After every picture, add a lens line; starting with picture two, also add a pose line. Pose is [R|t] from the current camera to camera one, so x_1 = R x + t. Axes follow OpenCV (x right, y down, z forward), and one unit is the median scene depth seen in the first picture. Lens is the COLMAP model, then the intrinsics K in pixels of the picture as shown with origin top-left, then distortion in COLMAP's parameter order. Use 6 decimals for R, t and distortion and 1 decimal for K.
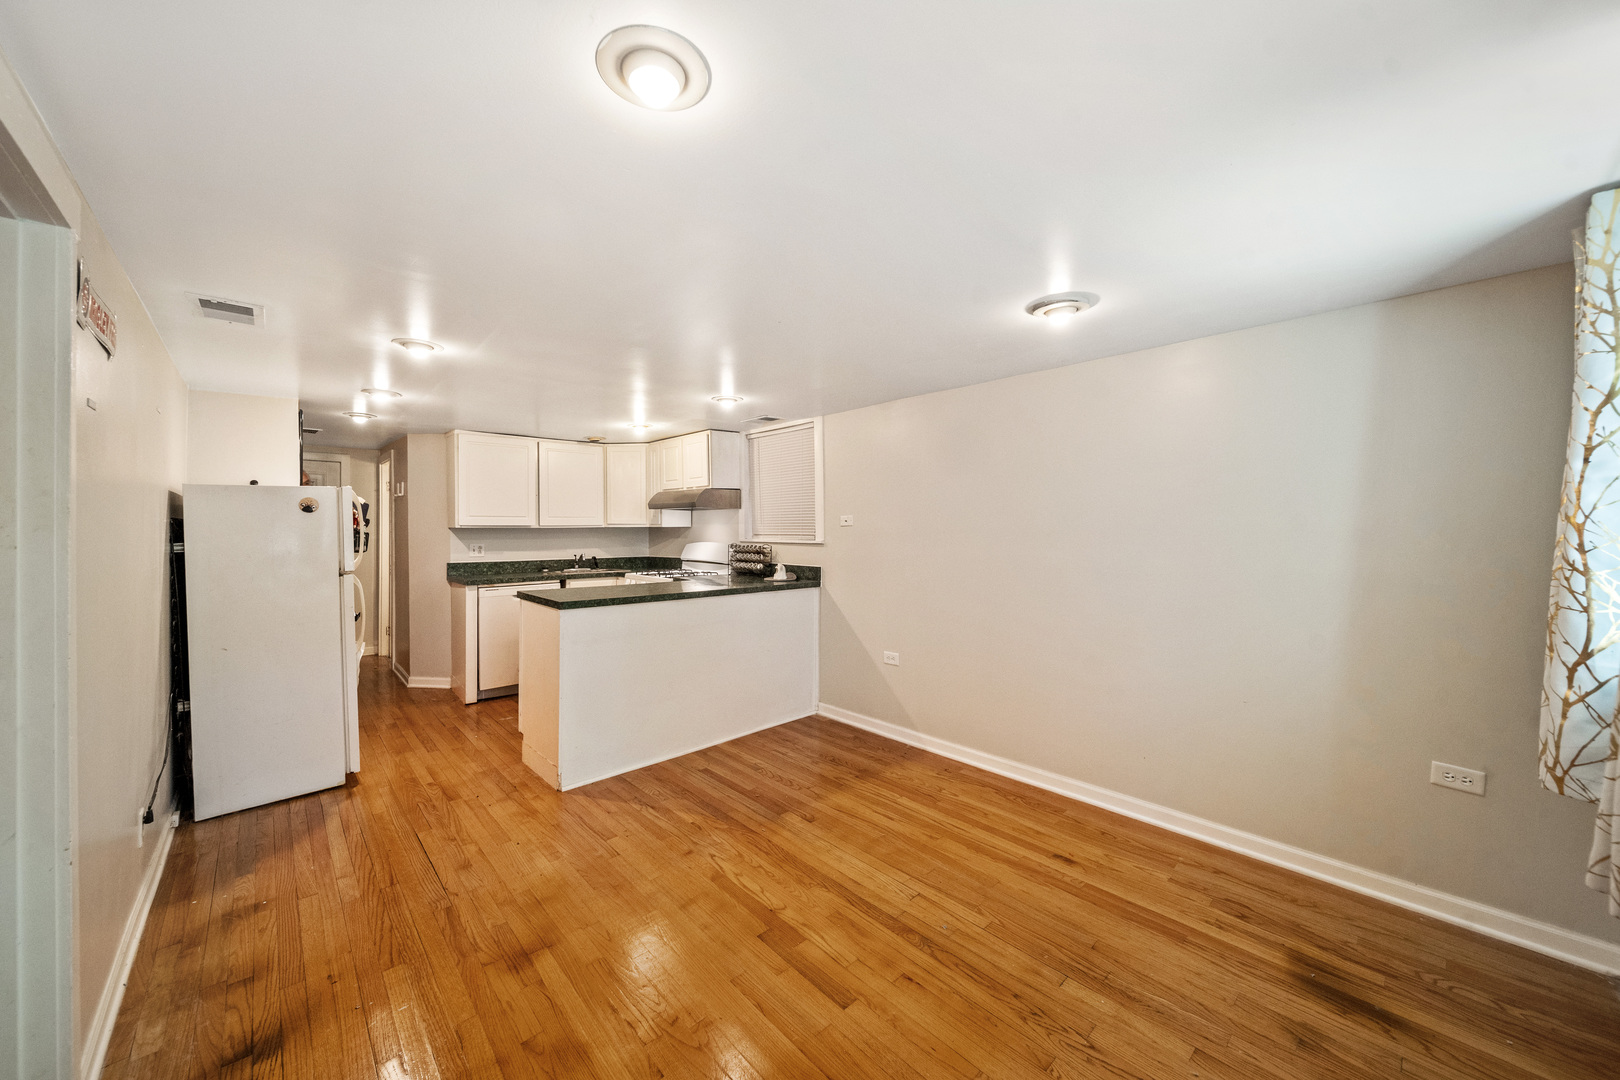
lens RADIAL K [[611.3, 0, 806.7], [0, 611.3, 533.0], [0, 0, 1]] dist [-0.002742, -0.000302]
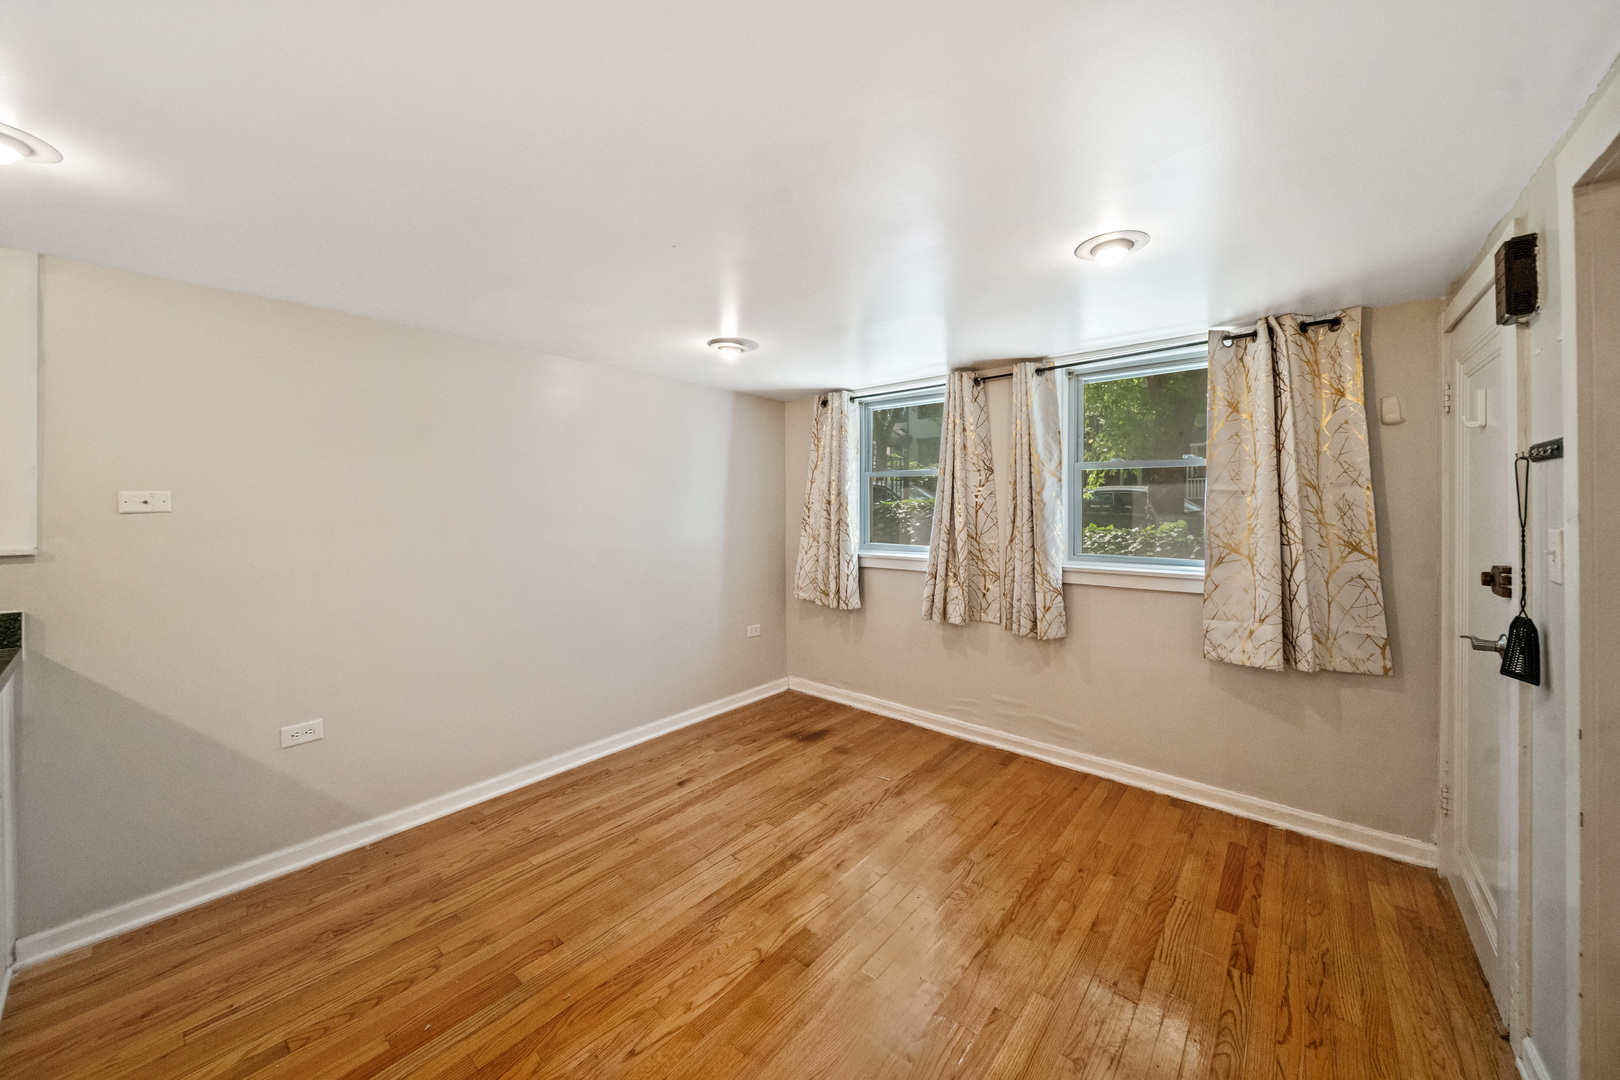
lens RADIAL K [[611.3, 0, 768.5], [0, 611.3, 504.3], [0, 0, 1]] dist [-0.002742, -0.000302]
pose [[-0.137955, 0.004830, 0.990427, -0.786514], [0.010471, 0.999939, -0.003418, -0.019337], [-0.990383, 0.009899, -0.137997, 0.949809]]
